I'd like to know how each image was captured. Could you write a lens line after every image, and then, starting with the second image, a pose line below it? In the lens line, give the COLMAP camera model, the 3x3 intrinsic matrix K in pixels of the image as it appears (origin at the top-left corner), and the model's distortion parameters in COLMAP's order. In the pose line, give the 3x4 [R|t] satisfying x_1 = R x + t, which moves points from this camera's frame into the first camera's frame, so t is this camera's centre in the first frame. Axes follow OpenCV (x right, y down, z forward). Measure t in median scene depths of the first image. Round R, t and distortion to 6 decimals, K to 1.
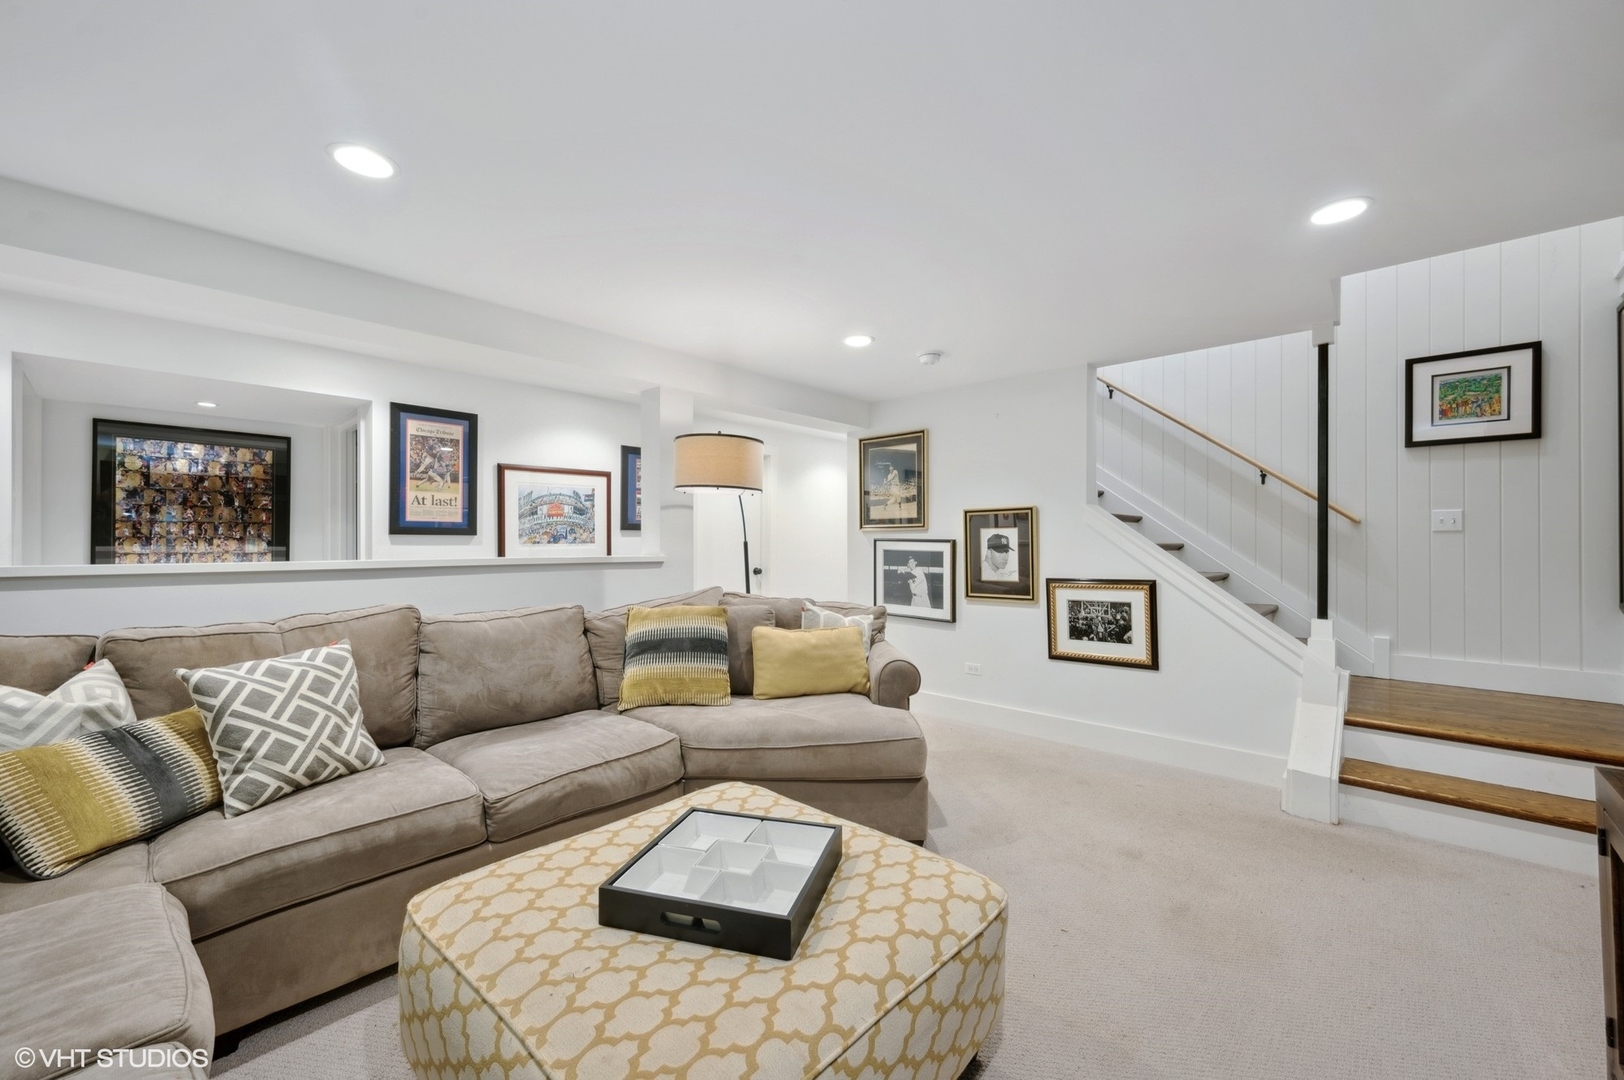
lens RADIAL K [[640.8, 0, 813.2], [0, 640.8, 539.5], [0, 0, 1]] dist [0.000925, -0.000247]
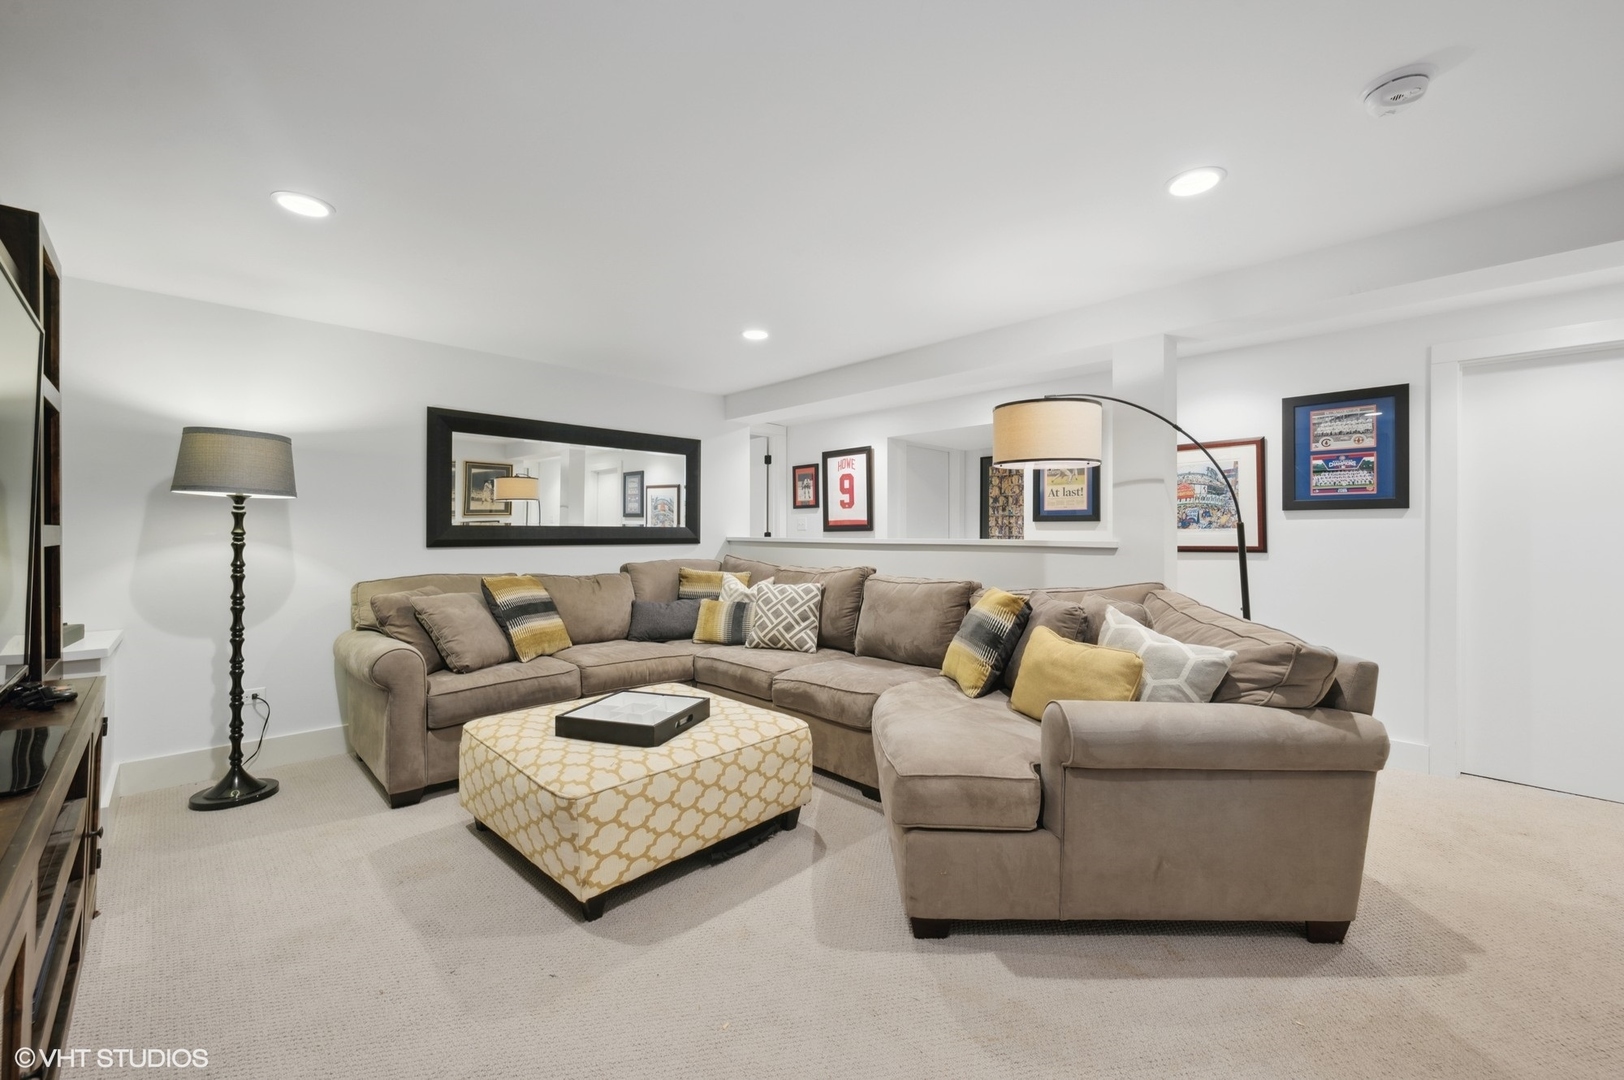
lens RADIAL K [[640.8, 0, 812.0], [0, 640.8, 534.1], [0, 0, 1]] dist [0.000925, -0.000247]
pose [[-0.035994, 0.001887, -0.999350, 0.601538], [0.002343, 0.999996, 0.001804, 0.012824], [0.999349, -0.002277, -0.035998, 0.594076]]
